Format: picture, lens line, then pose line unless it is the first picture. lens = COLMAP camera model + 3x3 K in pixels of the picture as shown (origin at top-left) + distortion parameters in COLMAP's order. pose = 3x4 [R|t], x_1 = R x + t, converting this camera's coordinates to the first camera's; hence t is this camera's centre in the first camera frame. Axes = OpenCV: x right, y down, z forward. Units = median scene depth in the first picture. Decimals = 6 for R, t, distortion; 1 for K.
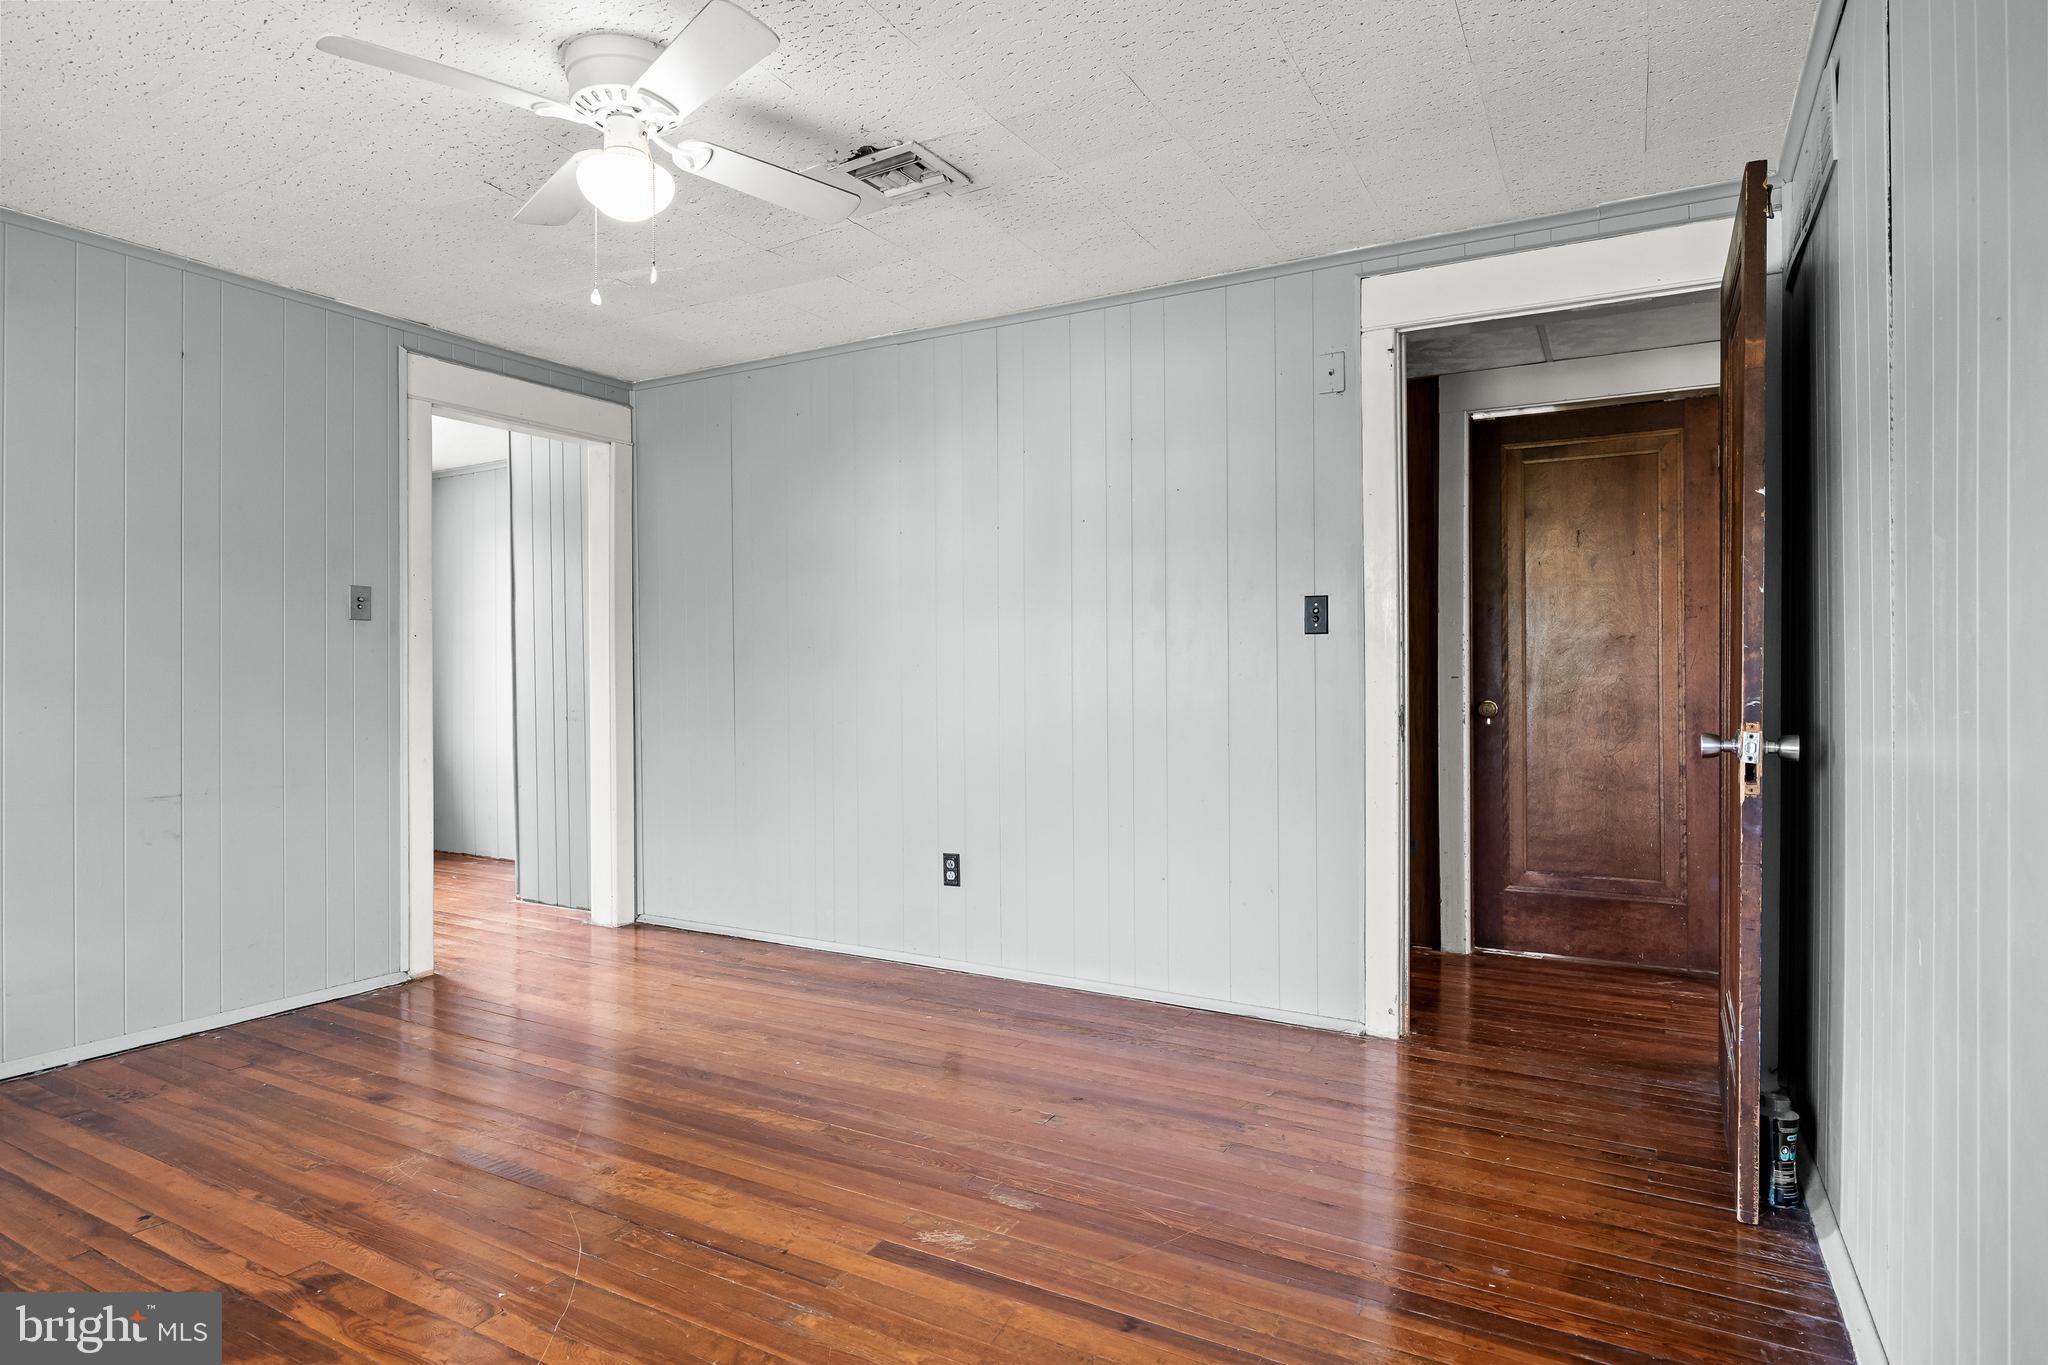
lens RADIAL K [[1119.9, 0, 1024.0], [0, 1119.9, 682.5], [0, 0, 1]] dist [0.001746, 0.000776]
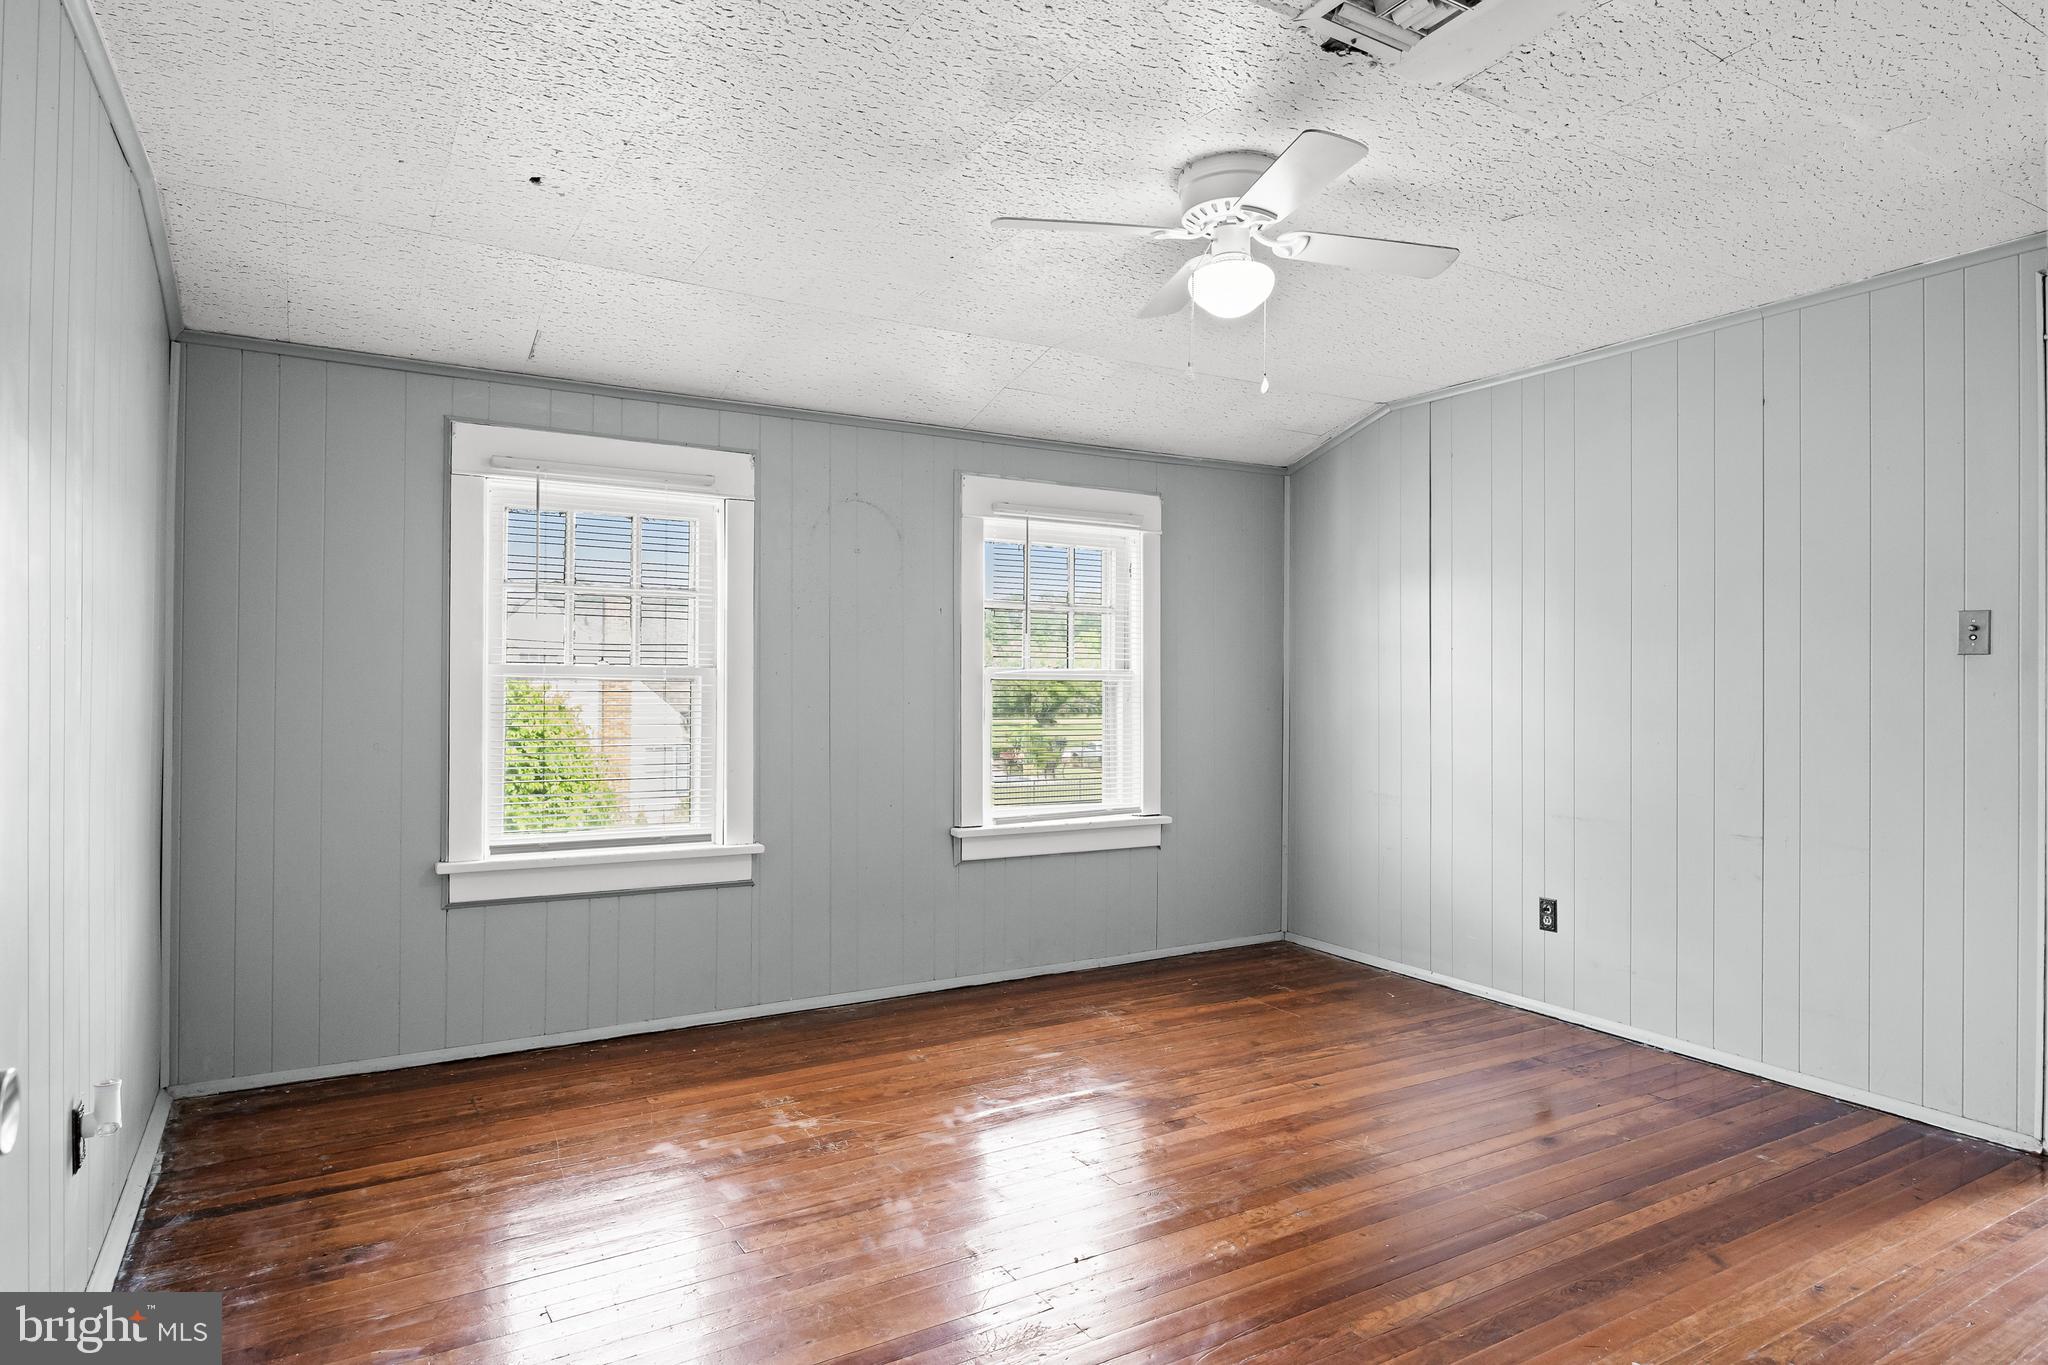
lens RADIAL K [[1209.3, 0, 1024.0], [0, 1209.3, 682.5], [0, 0, 1]] dist [0.001968, 0.000529]
pose [[-0.517511, 0.004208, -0.855666, 0.586744], [-0.005715, 0.999949, 0.008374, -0.050078], [0.855658, 0.009224, -0.517460, 1.110492]]
